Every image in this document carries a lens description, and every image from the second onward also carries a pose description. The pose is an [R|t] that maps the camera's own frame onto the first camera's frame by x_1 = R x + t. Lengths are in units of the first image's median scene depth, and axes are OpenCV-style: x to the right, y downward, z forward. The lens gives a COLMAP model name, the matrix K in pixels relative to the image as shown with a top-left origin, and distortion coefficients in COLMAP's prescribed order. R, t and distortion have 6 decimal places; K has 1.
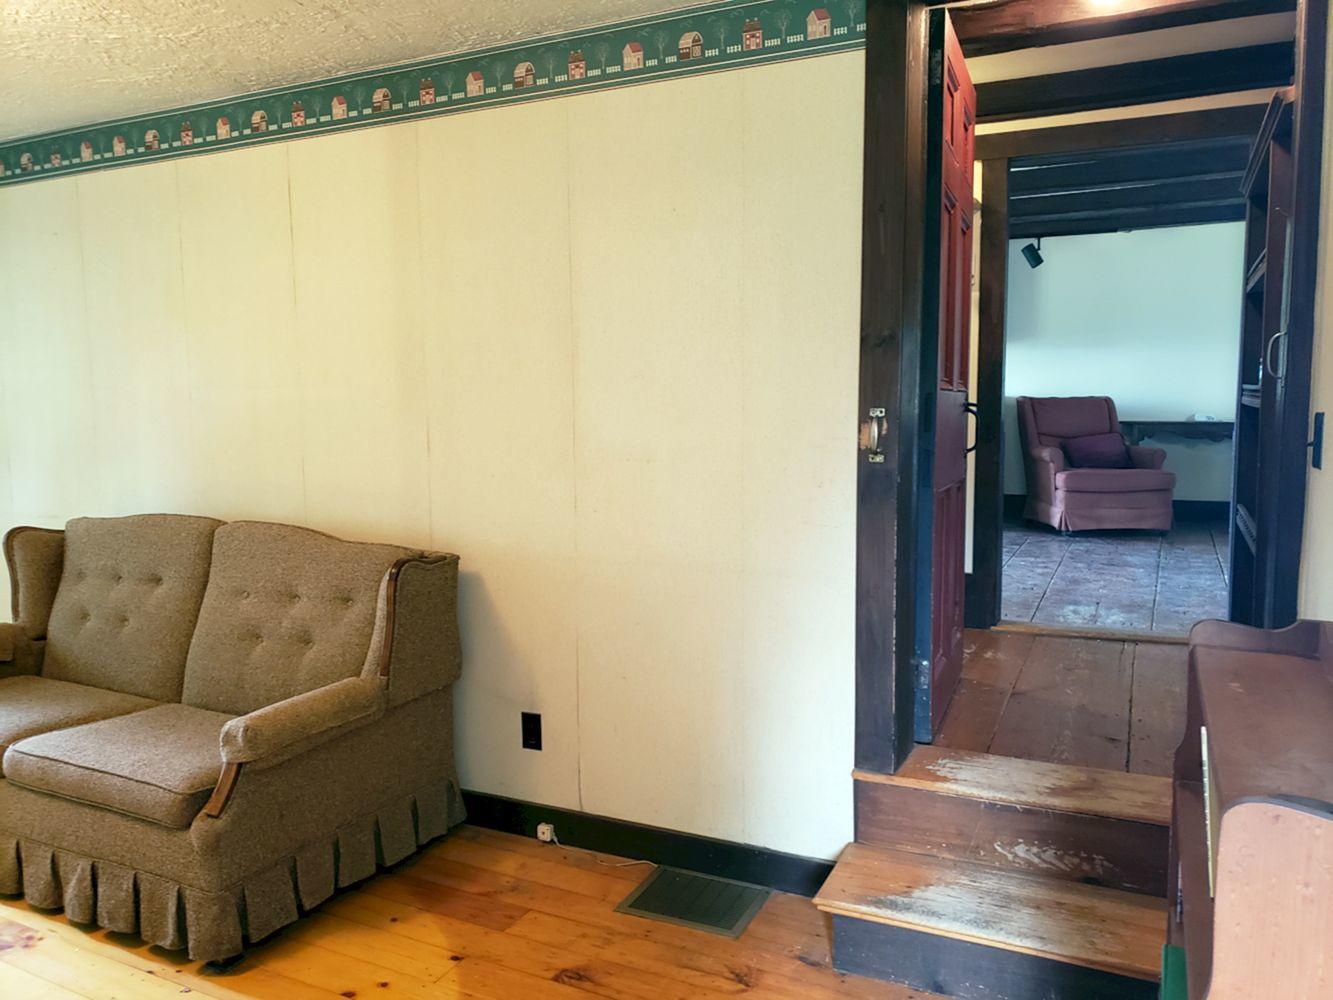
lens RADIAL K [[1016.3, 0, 663.8], [0, 1016.3, 501.2], [0, 0, 1]] dist [0.011109, -0.022321]
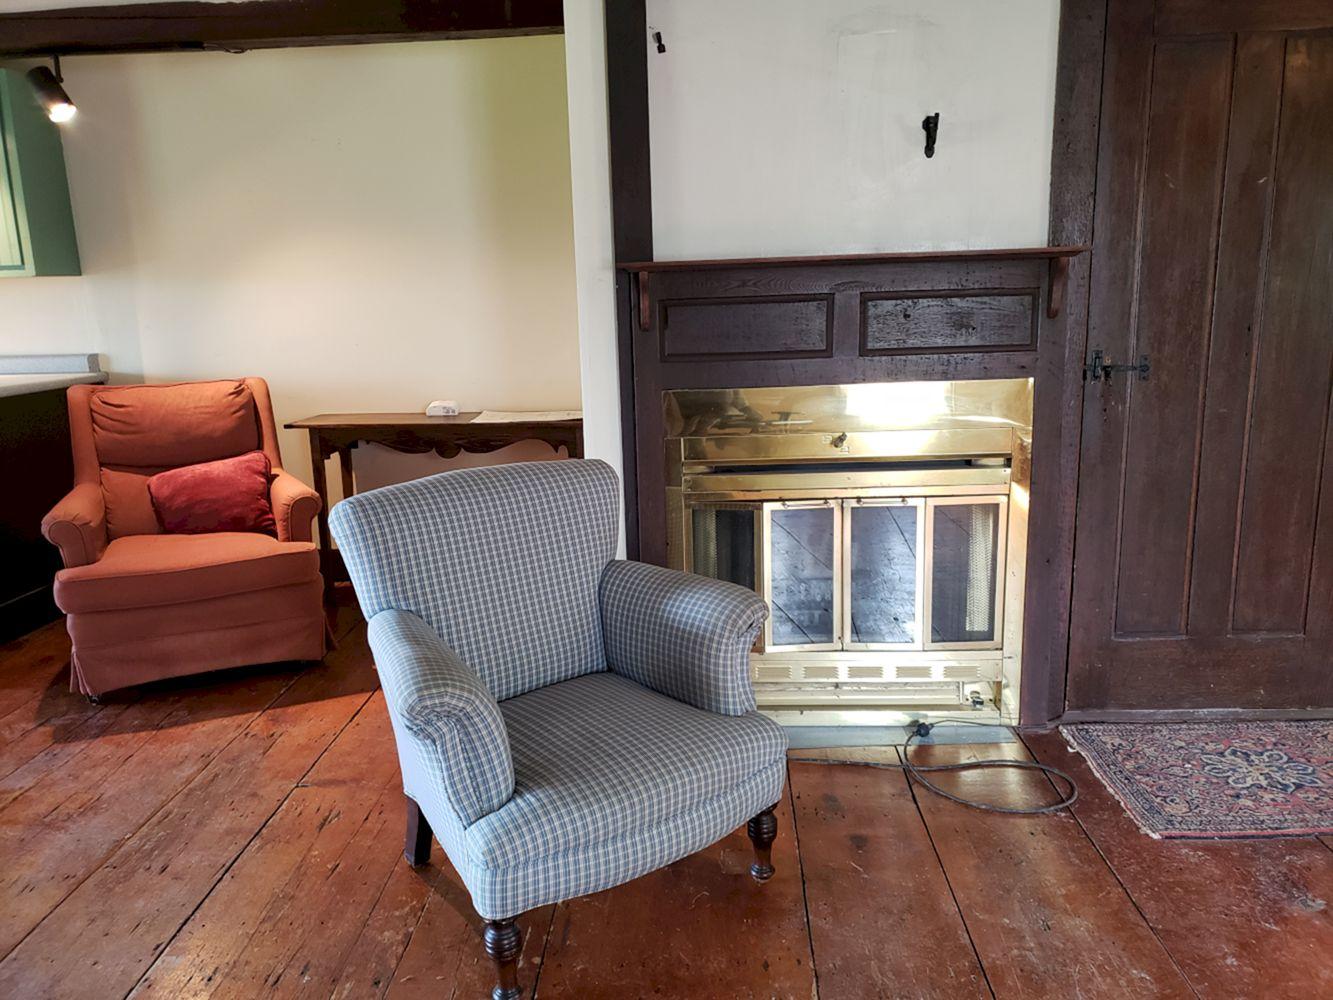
lens RADIAL K [[1016.3, 0, 667.5], [0, 1016.3, 500.6], [0, 0, 1]] dist [0.011109, -0.022321]
pose [[0.914922, -0.098640, 0.391392, 0.584145], [0.058043, 0.991754, 0.114262, -0.122405], [-0.399435, -0.081823, 0.913103, 0.594058]]
